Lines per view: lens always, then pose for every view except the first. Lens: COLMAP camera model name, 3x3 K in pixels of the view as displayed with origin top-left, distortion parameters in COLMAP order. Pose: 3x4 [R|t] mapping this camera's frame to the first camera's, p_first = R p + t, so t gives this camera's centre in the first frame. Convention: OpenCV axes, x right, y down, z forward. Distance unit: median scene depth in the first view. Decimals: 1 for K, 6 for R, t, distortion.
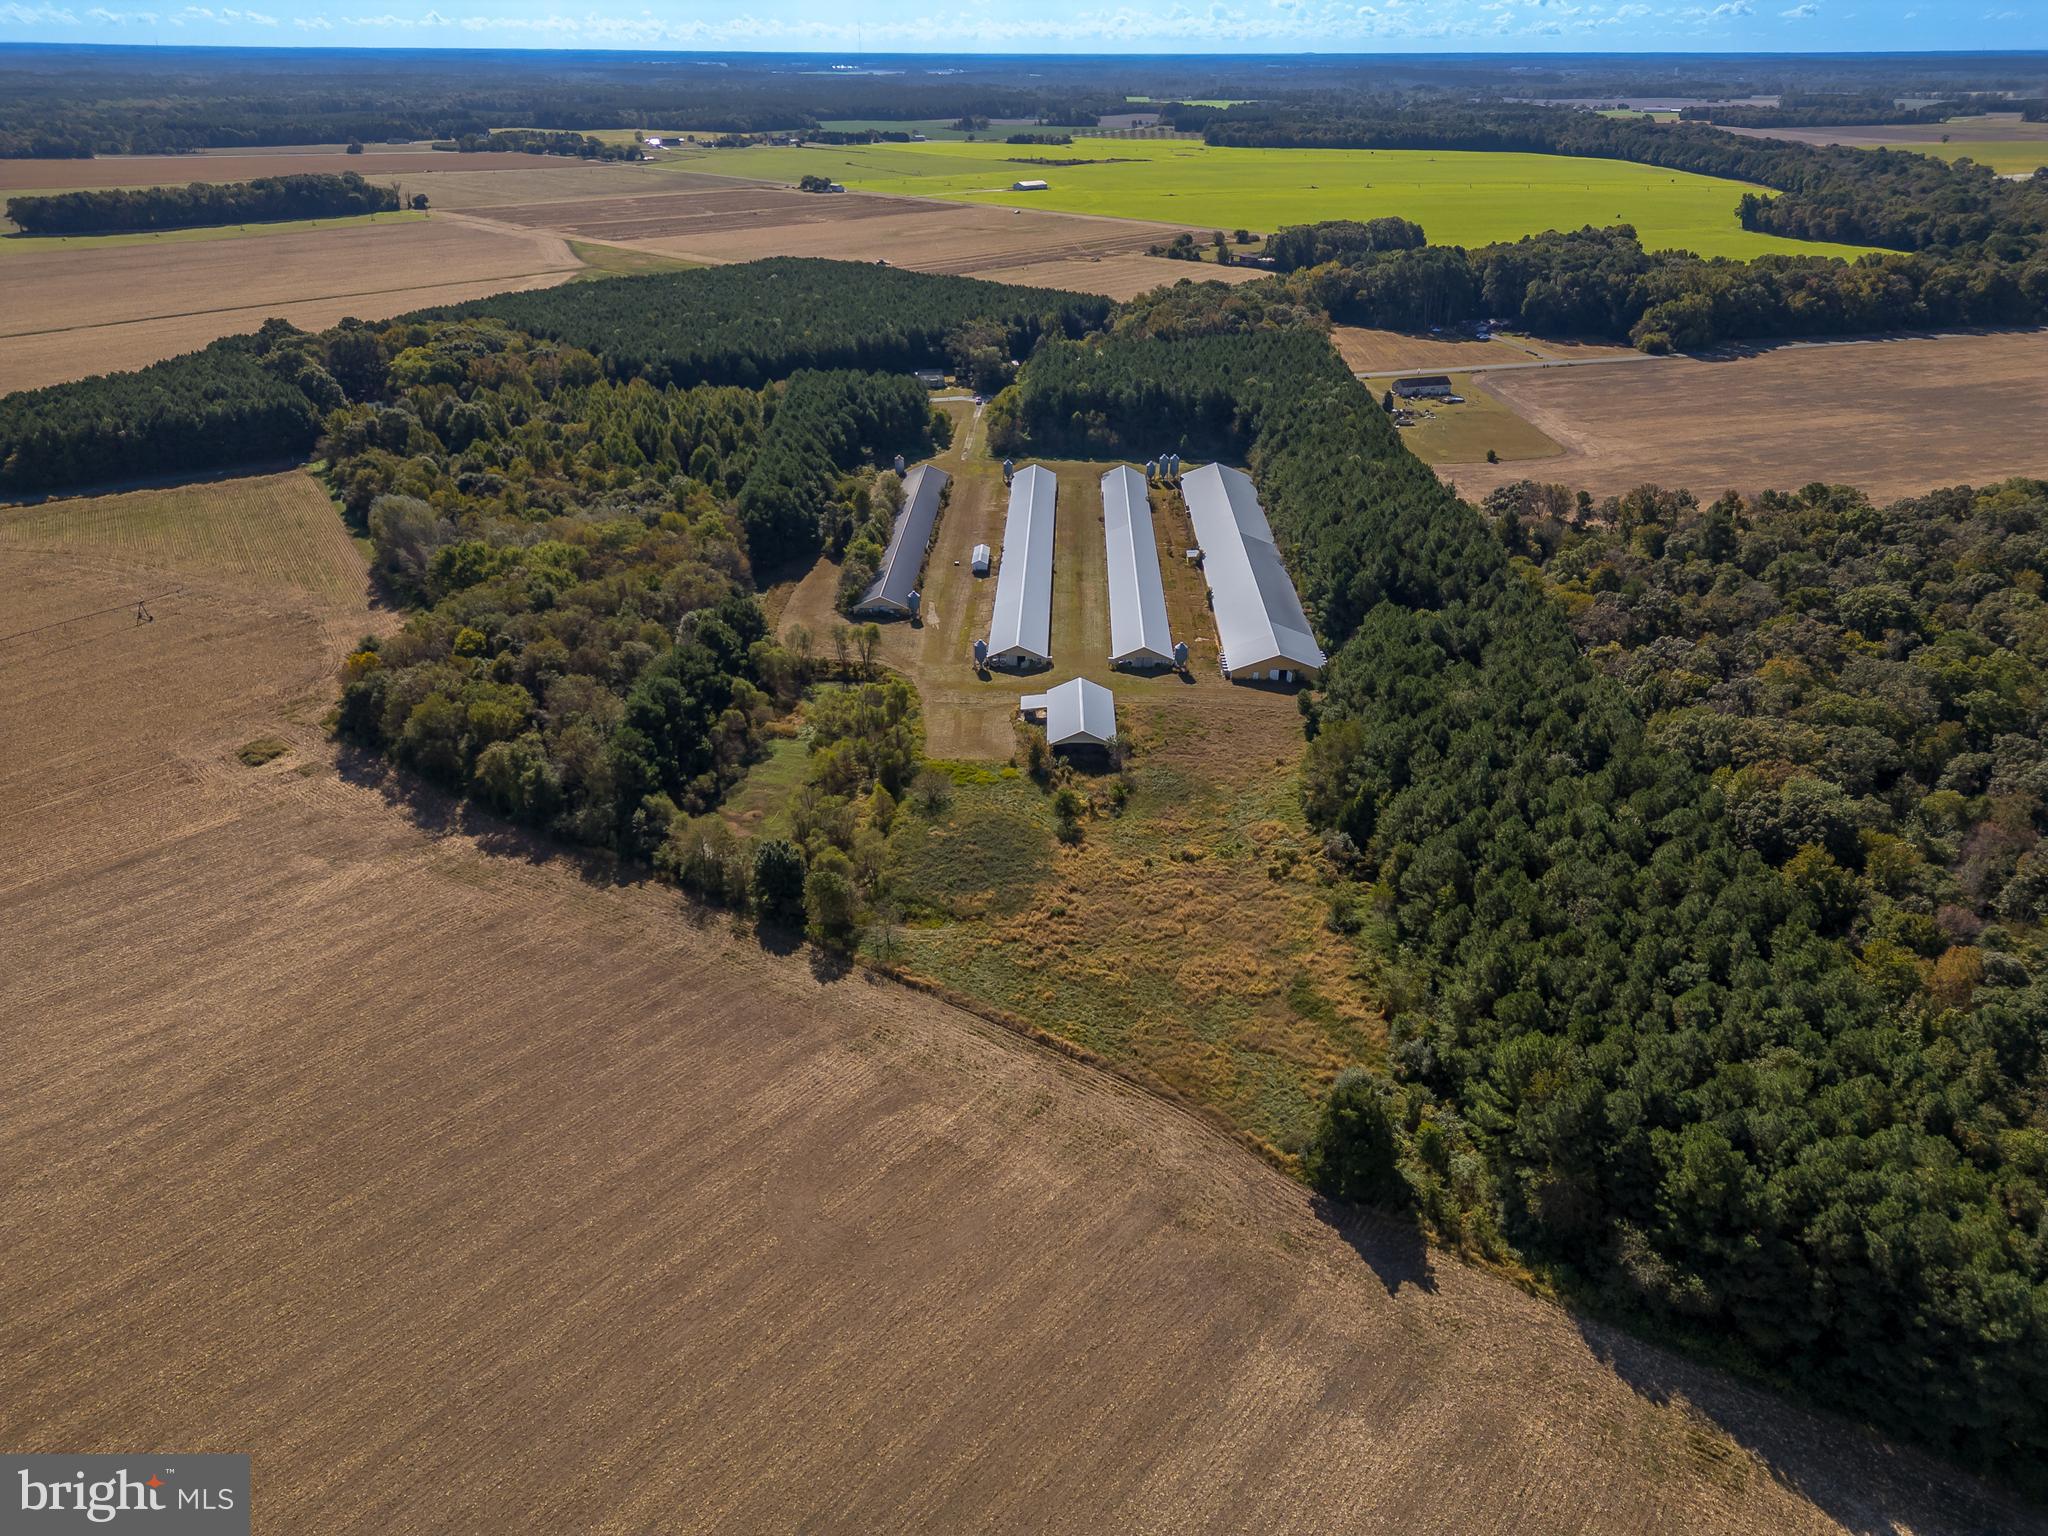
lens RADIAL K [[1416.8, 0, 1034.9], [0, 1416.8, 764.1], [0, 0, 1]] dist [0.064551, -0.052945]
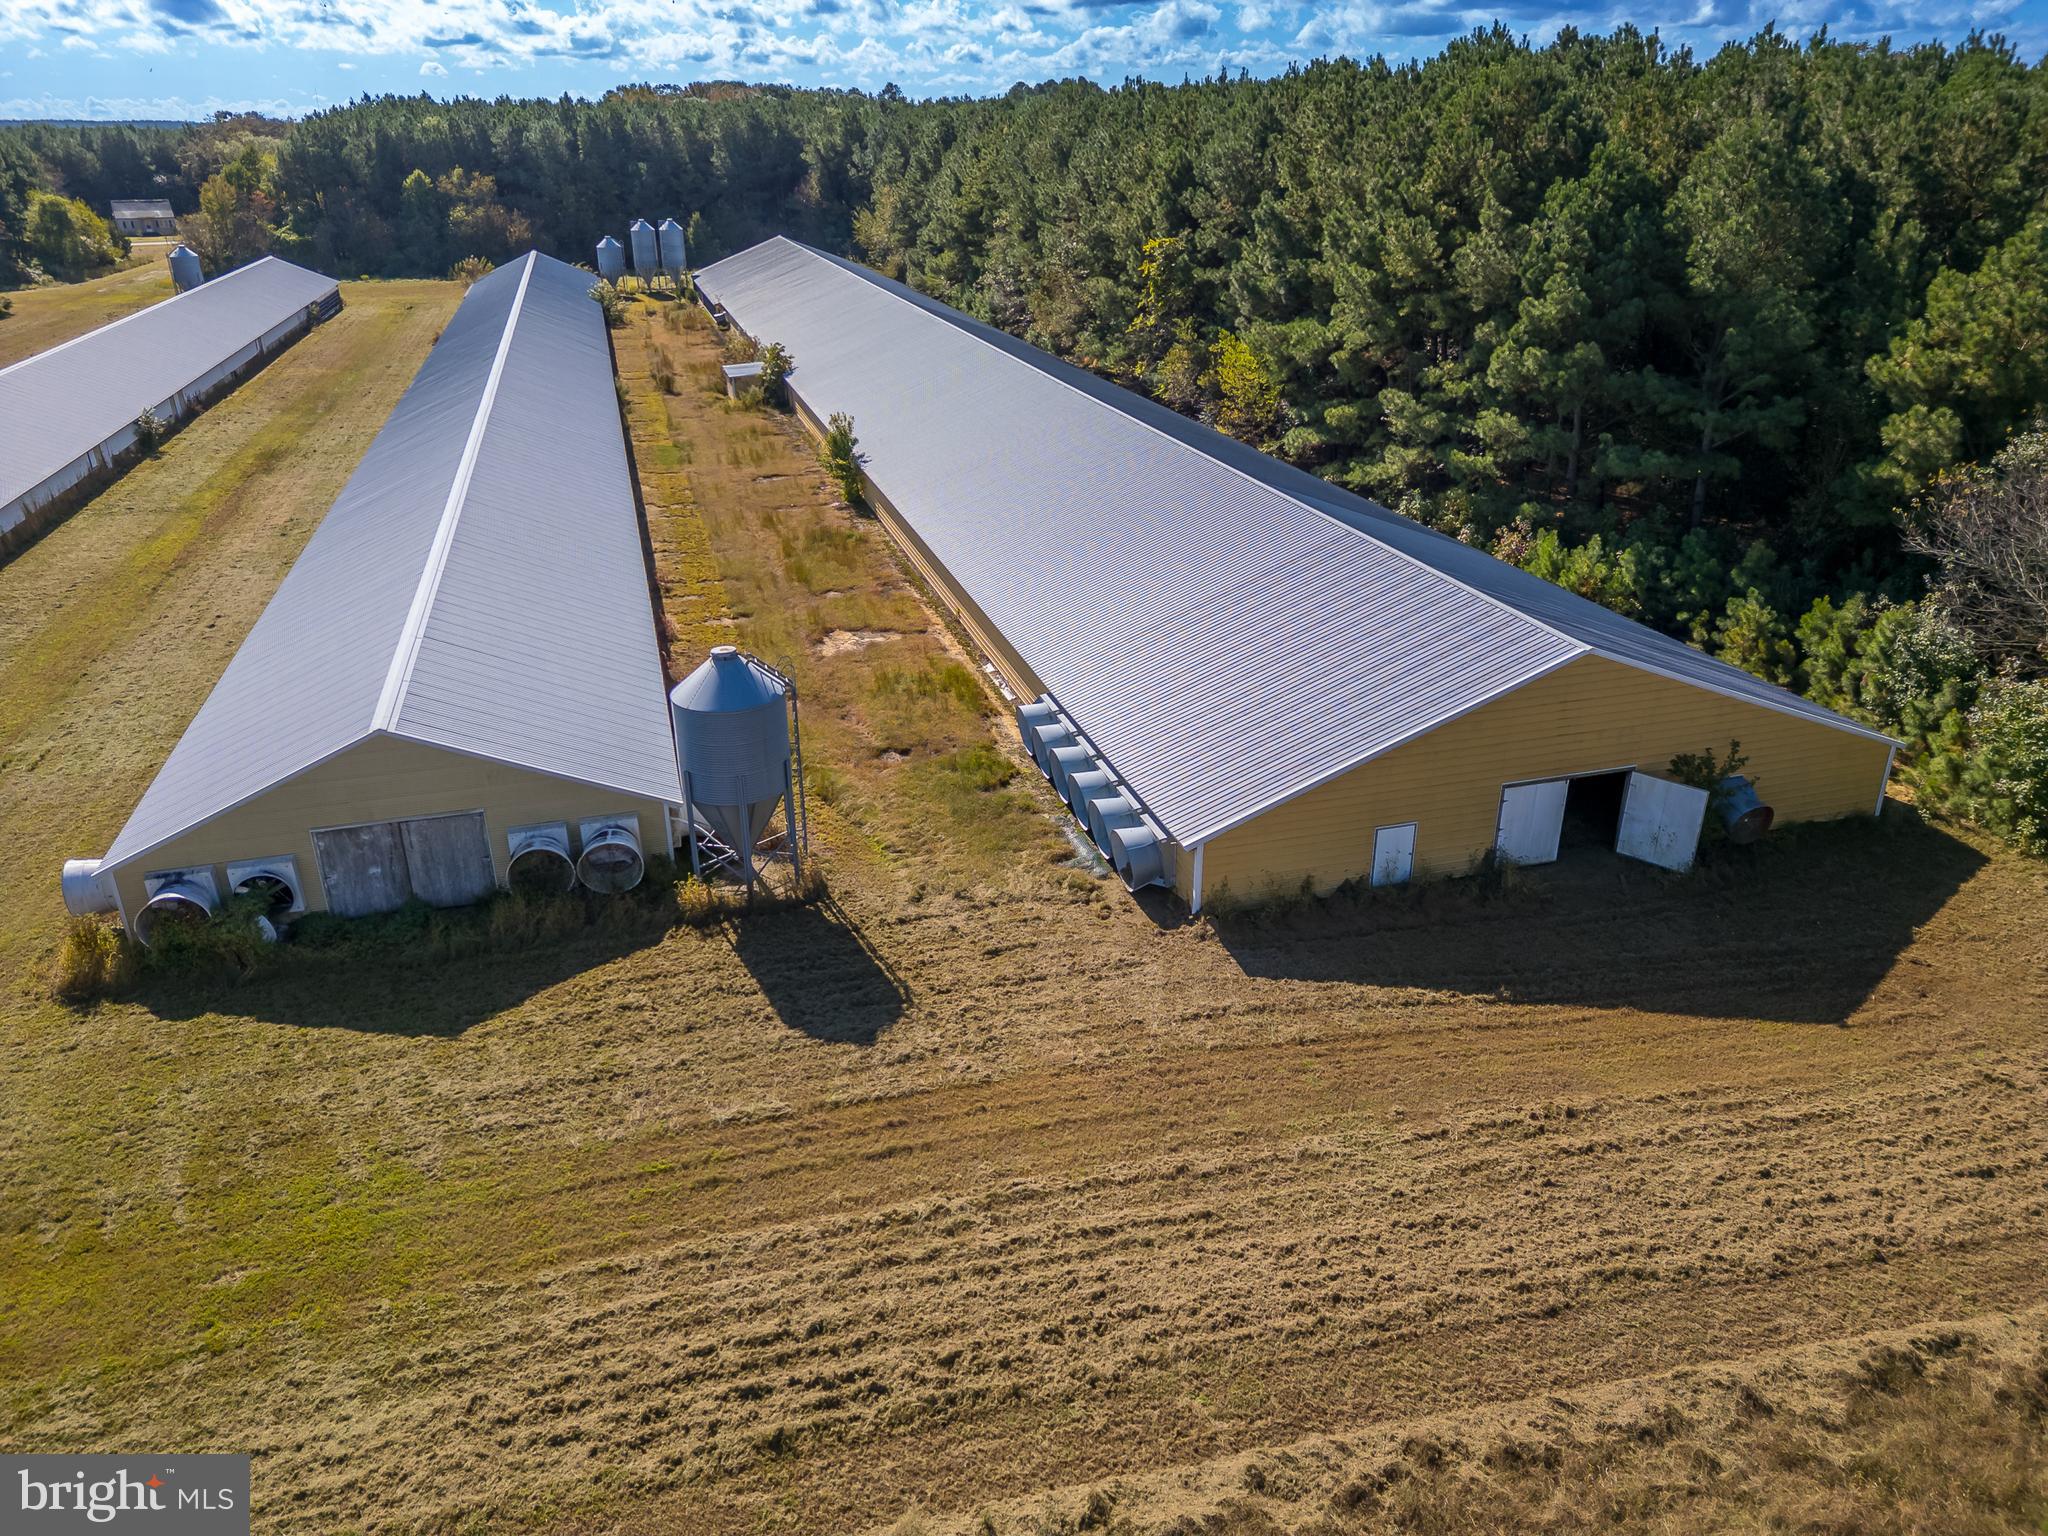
lens RADIAL K [[1416.8, 0, 1034.9], [0, 1416.8, 764.1], [0, 0, 1]] dist [0.064551, -0.052945]
pose [[0.951023, -0.130545, 0.280201, 0.092489], [0.142761, 0.989477, -0.023544, -0.069203], [-0.274179, 0.062393, 0.959653, 0.870534]]
